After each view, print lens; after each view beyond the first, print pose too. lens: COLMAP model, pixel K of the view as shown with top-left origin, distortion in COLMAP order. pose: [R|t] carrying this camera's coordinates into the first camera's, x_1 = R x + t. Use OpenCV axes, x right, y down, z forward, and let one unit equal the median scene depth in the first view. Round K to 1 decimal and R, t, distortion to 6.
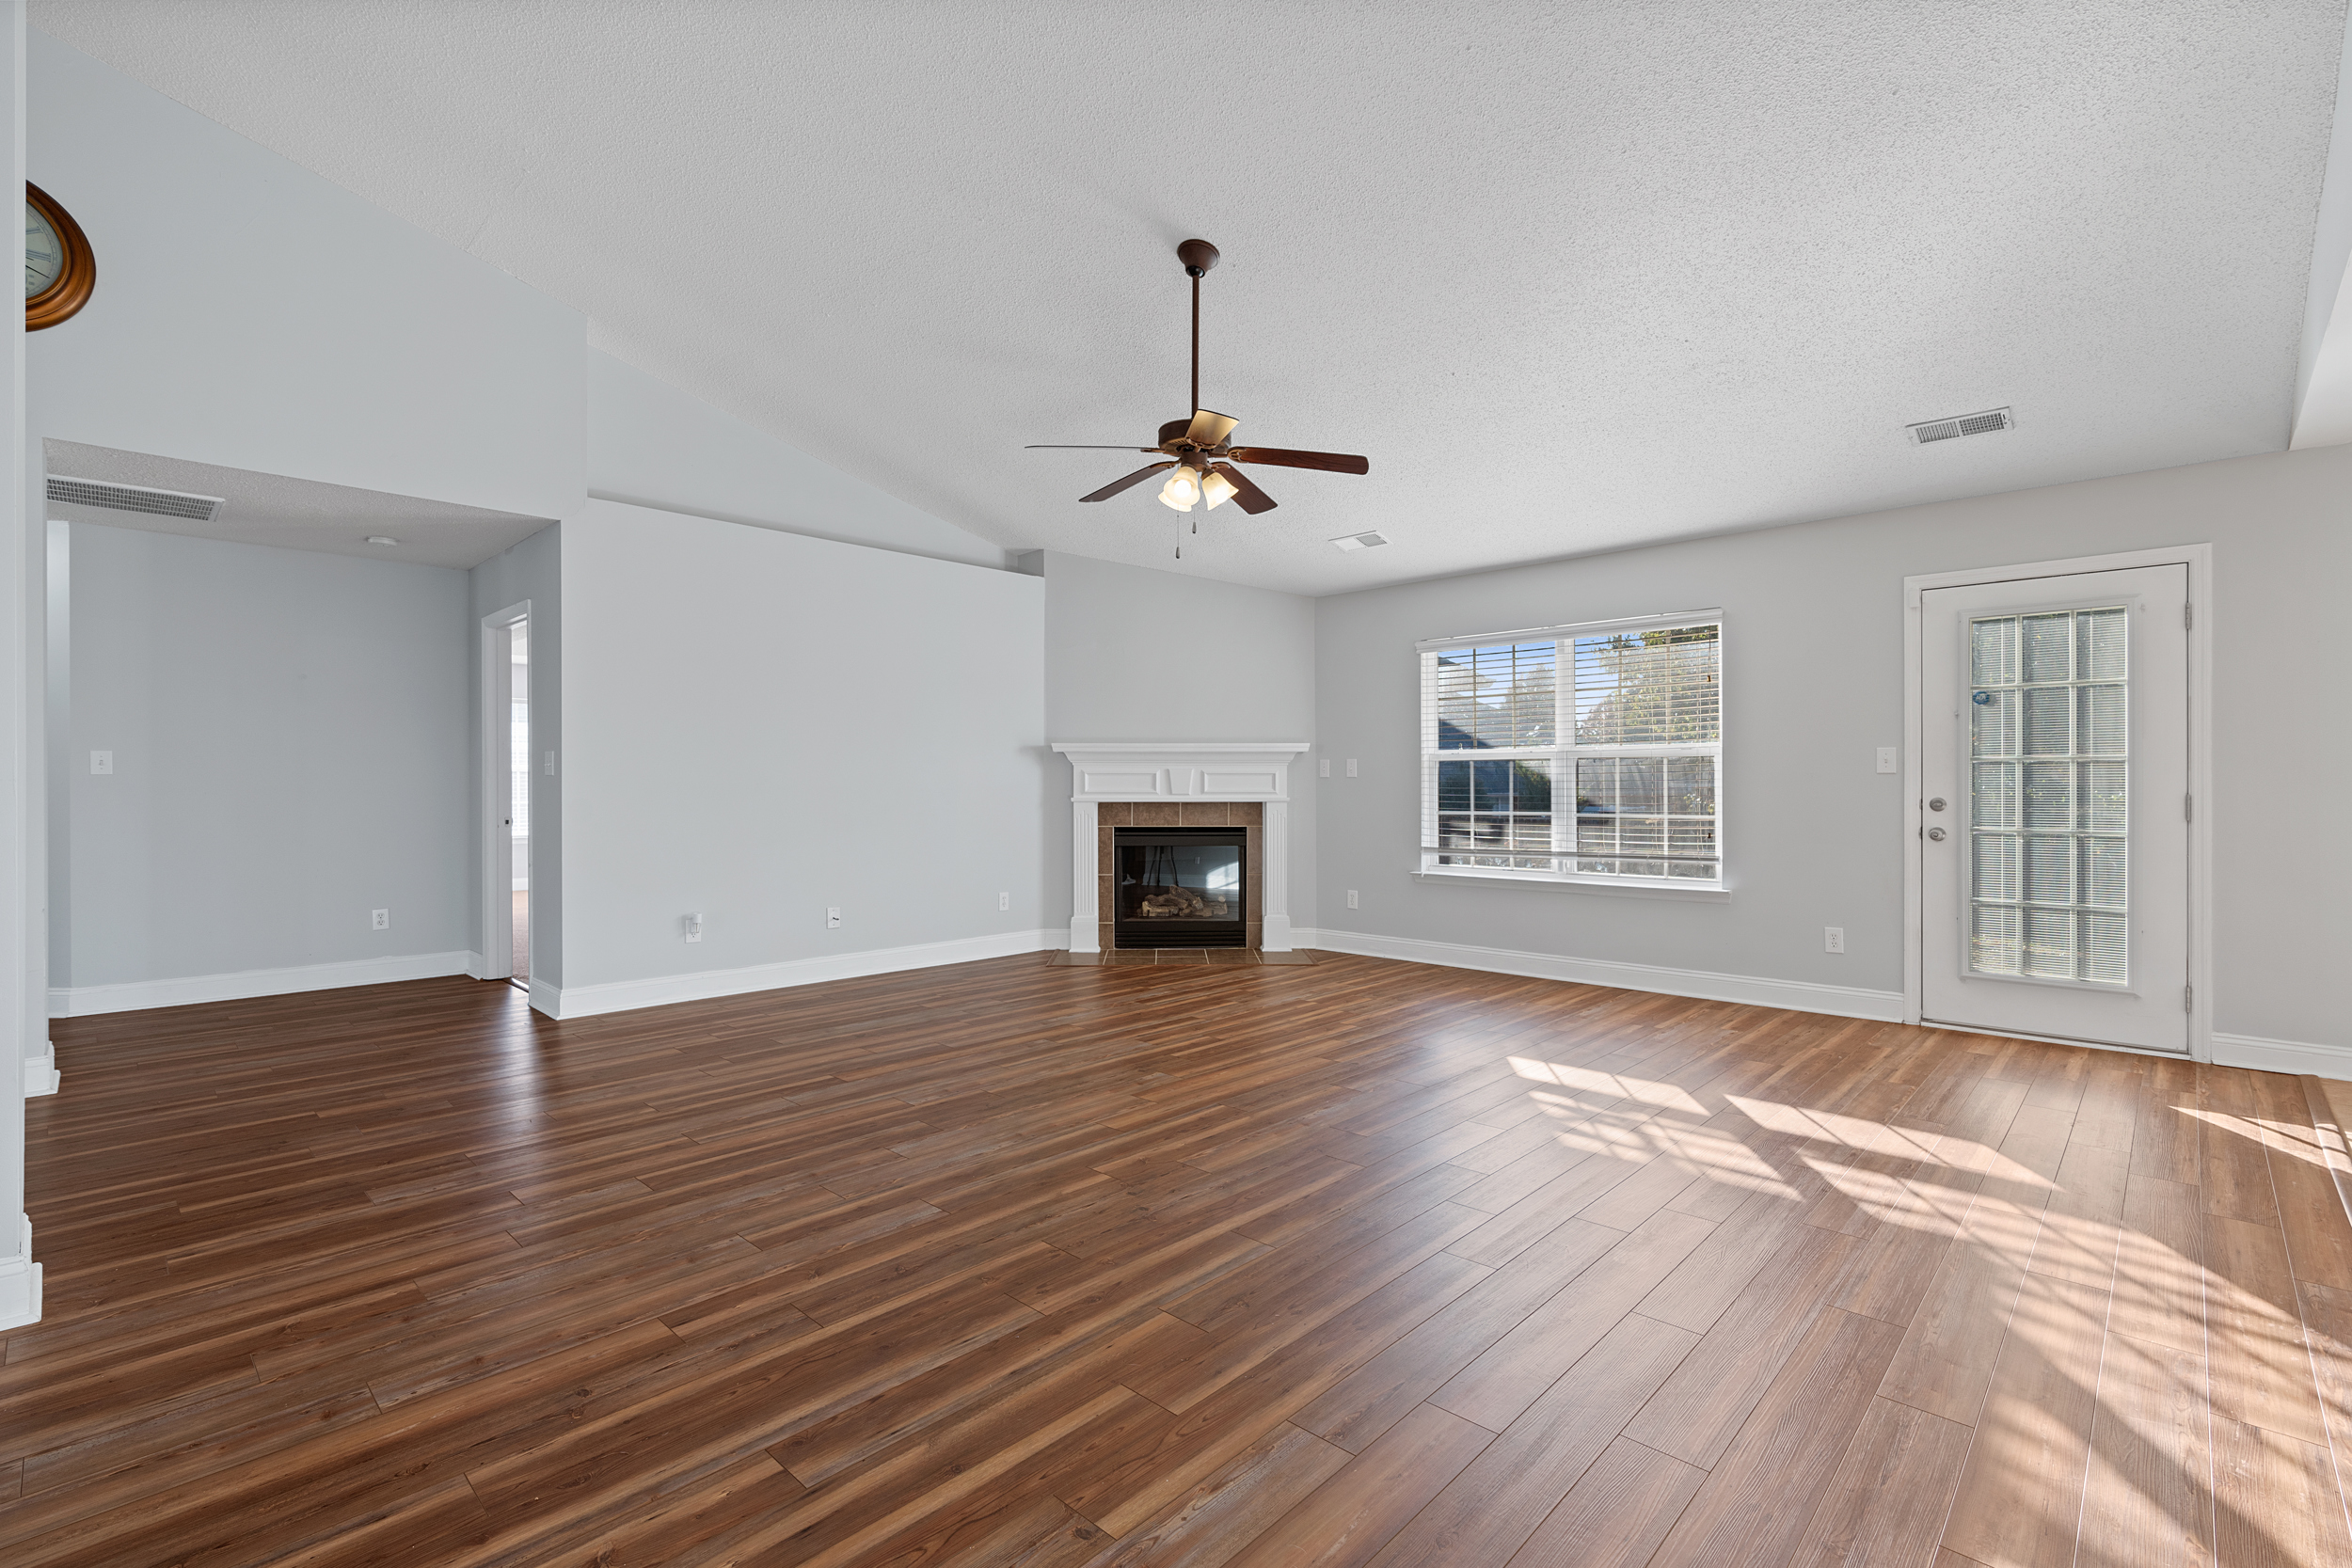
lens RADIAL K [[1070.8, 0, 1169.1], [0, 1070.8, 787.8], [0, 0, 1]] dist [-0.003753, -0.000711]
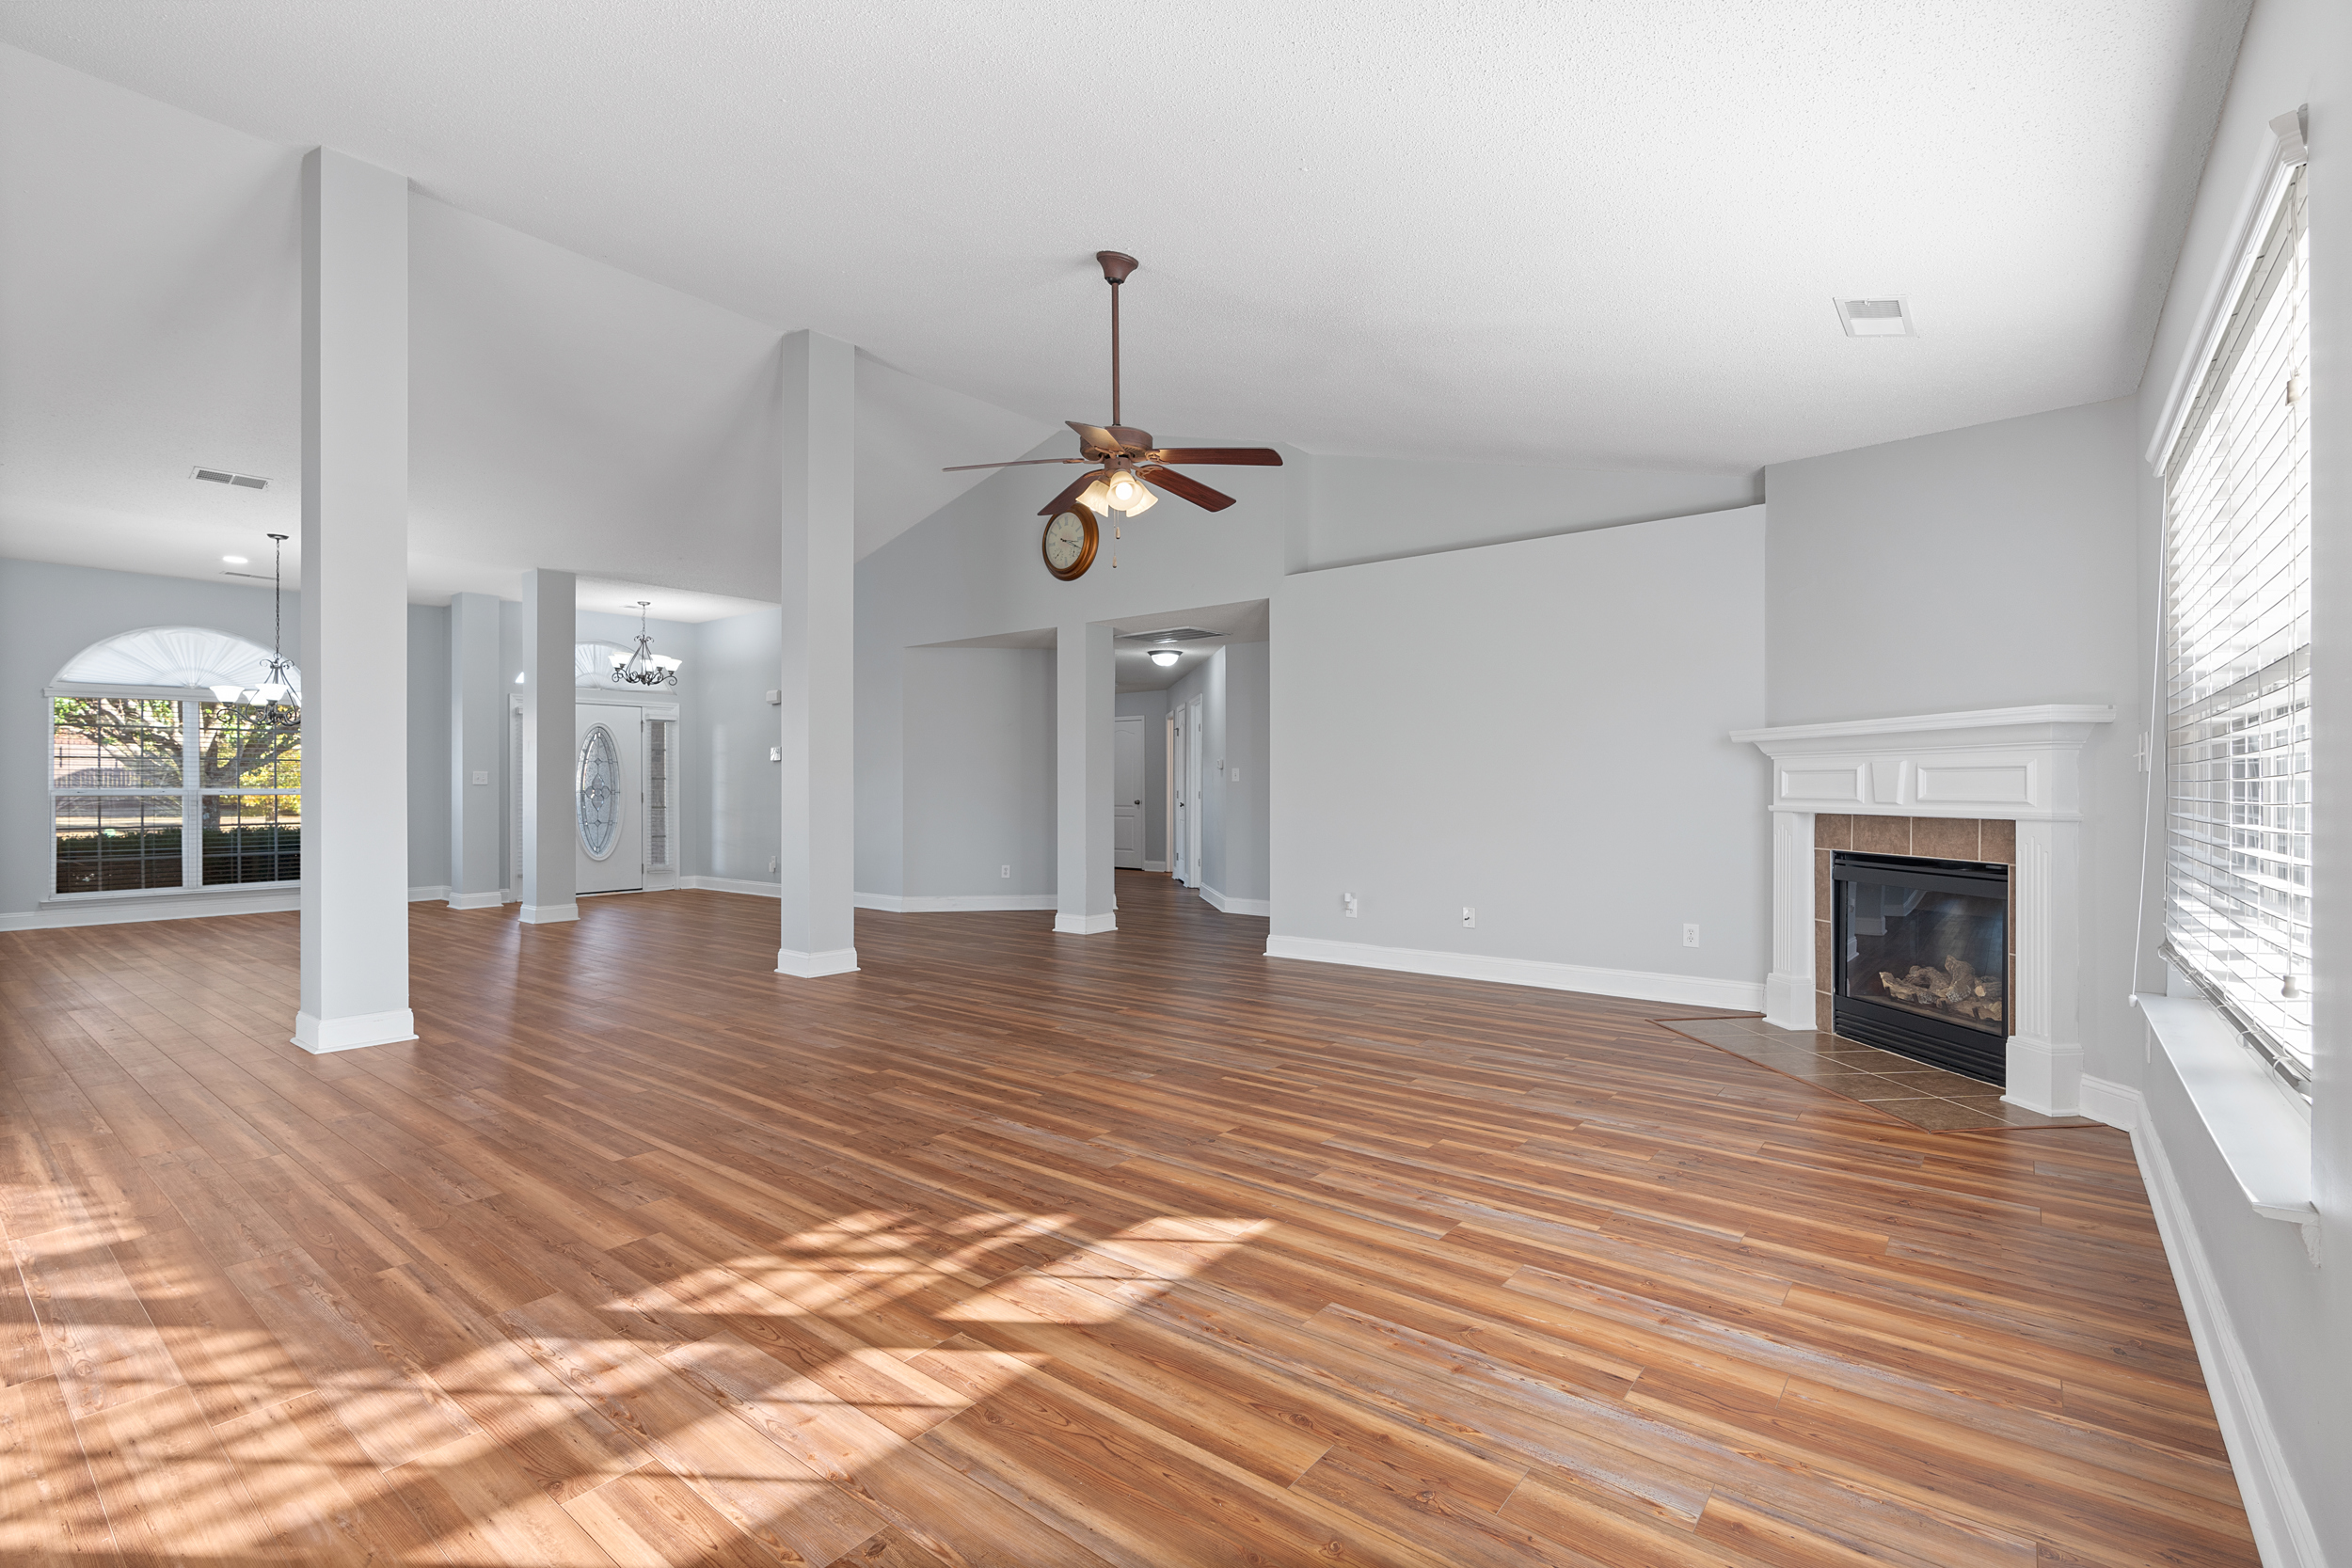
lens RADIAL K [[1070.8, 0, 1203.4], [0, 1070.8, 771.4], [0, 0, 1]] dist [-0.003753, -0.000711]
pose [[0.092945, -0.012180, -0.995597, 0.899454], [-0.000826, 0.999924, -0.012310, -0.007064], [0.995671, 0.001967, 0.092928, 0.854408]]
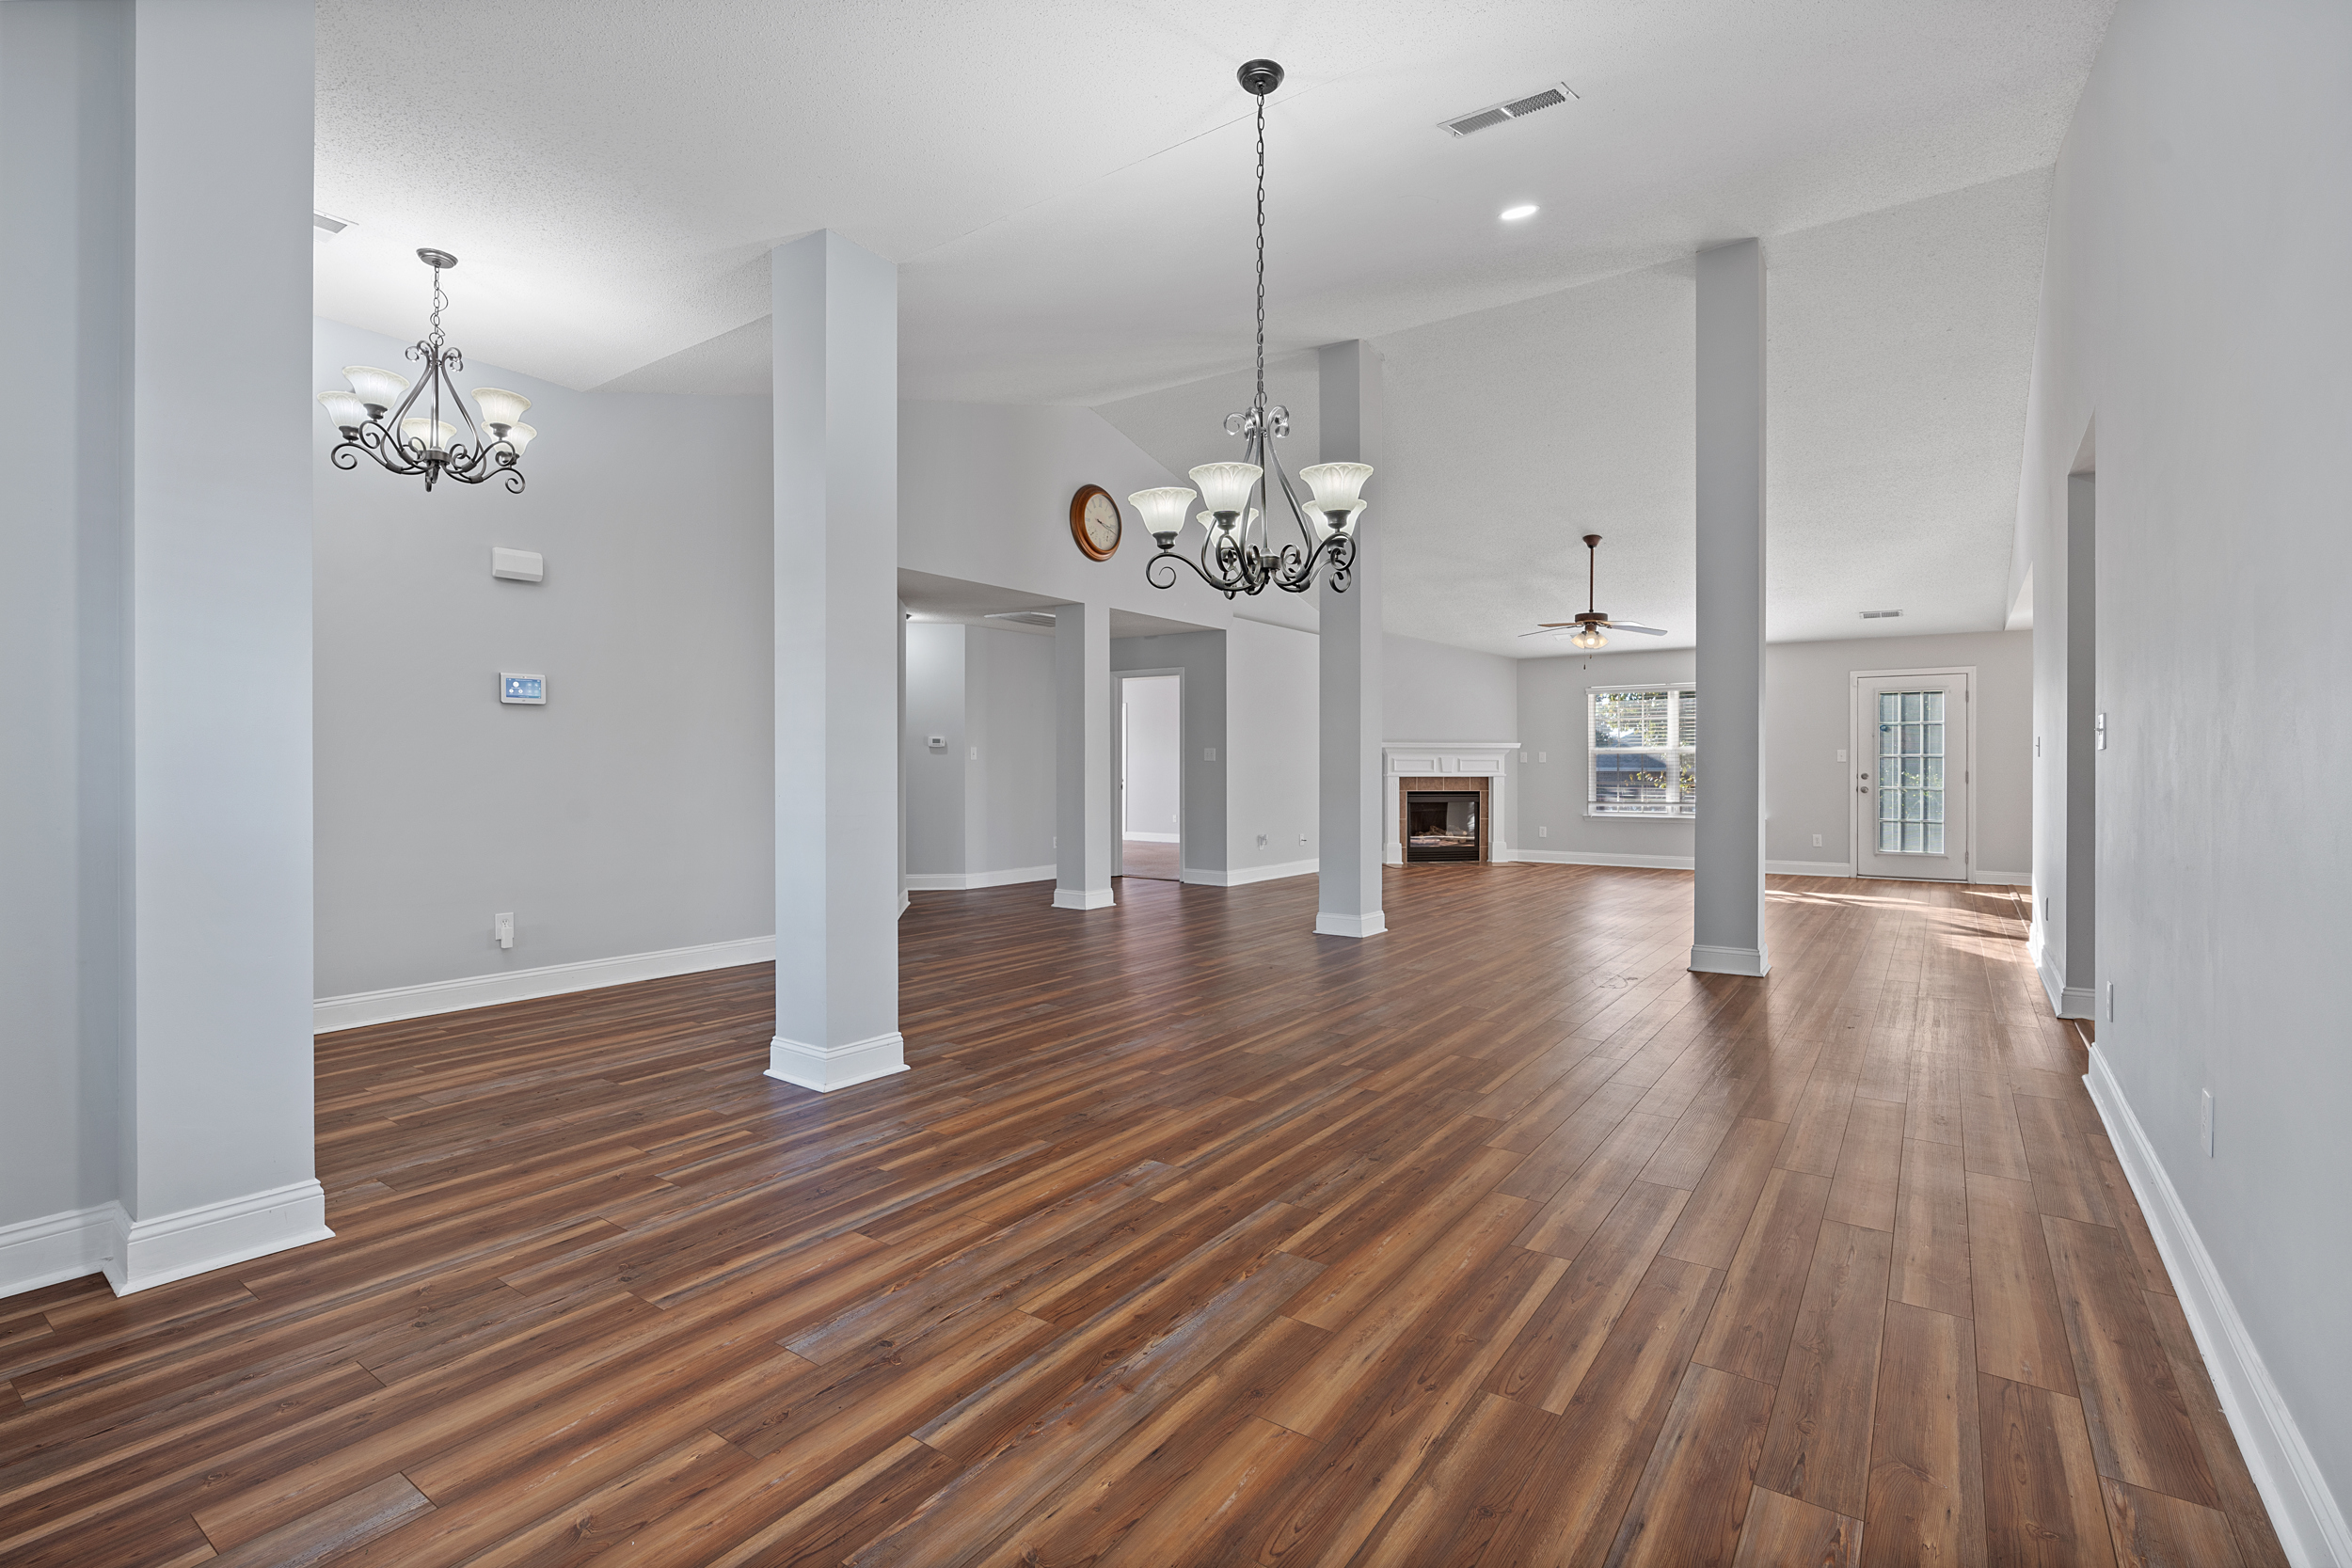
lens RADIAL K [[1070.8, 0, 1198.8], [0, 1070.8, 772.8], [0, 0, 1]] dist [-0.003753, -0.000711]
pose [[0.989577, 0.000579, 0.144003, -0.980691], [-0.000739, 0.999999, 0.001059, 0.007672], [-0.144002, -0.001154, 0.989577, -1.006358]]
